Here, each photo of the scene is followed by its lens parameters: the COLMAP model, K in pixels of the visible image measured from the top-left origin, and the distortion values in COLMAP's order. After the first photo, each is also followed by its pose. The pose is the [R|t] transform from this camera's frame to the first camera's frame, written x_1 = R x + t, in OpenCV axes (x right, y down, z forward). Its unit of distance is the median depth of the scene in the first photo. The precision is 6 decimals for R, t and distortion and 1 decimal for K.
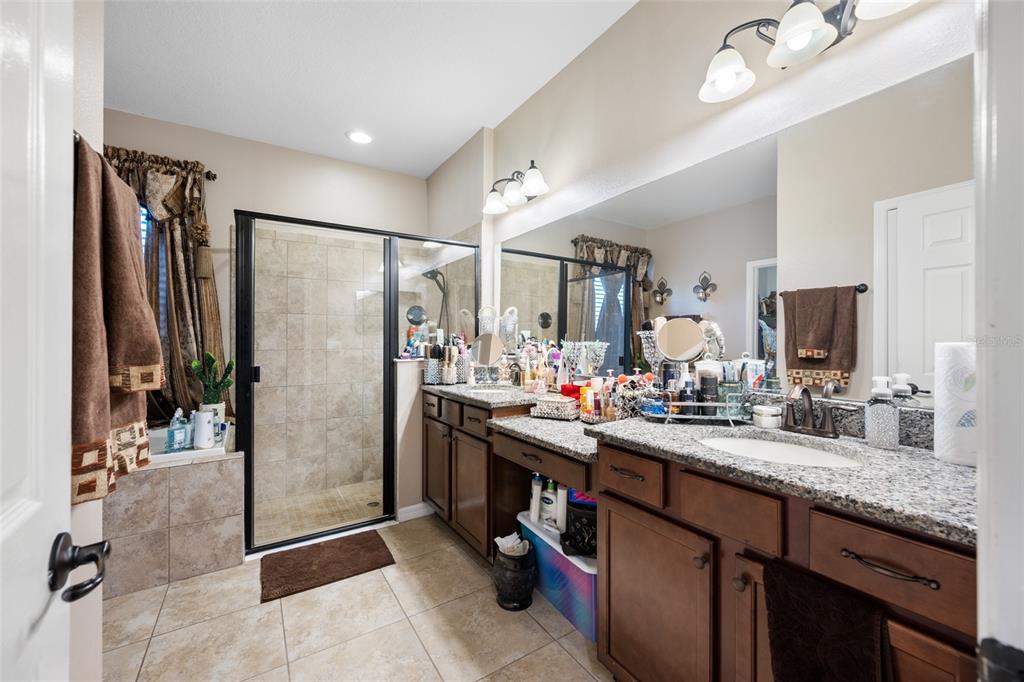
lens RADIAL K [[403.4, 0, 512.7], [0, 403.4, 341.2], [0, 0, 1]] dist [0.001177, -0.000064]
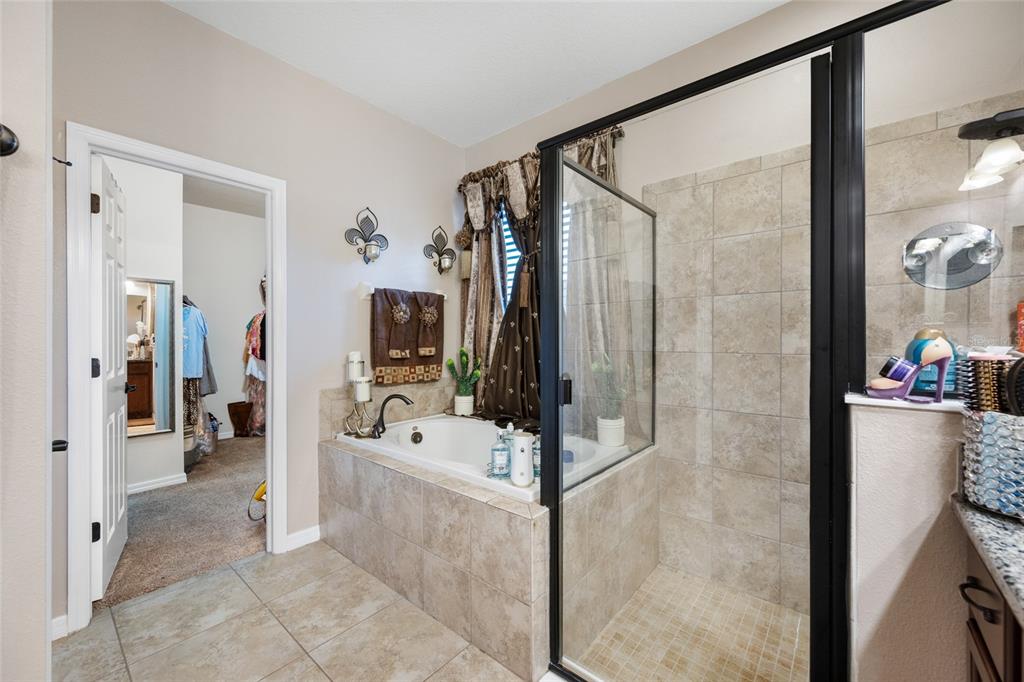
lens RADIAL K [[403.4, 0, 514.1], [0, 403.4, 338.3], [0, 0, 1]] dist [0.001177, -0.000064]
pose [[0.291989, 0.002218, -0.956419, -0.045389], [0.000265, 0.999997, 0.002400, -0.003145], [0.956422, -0.000954, 0.291988, 0.592569]]
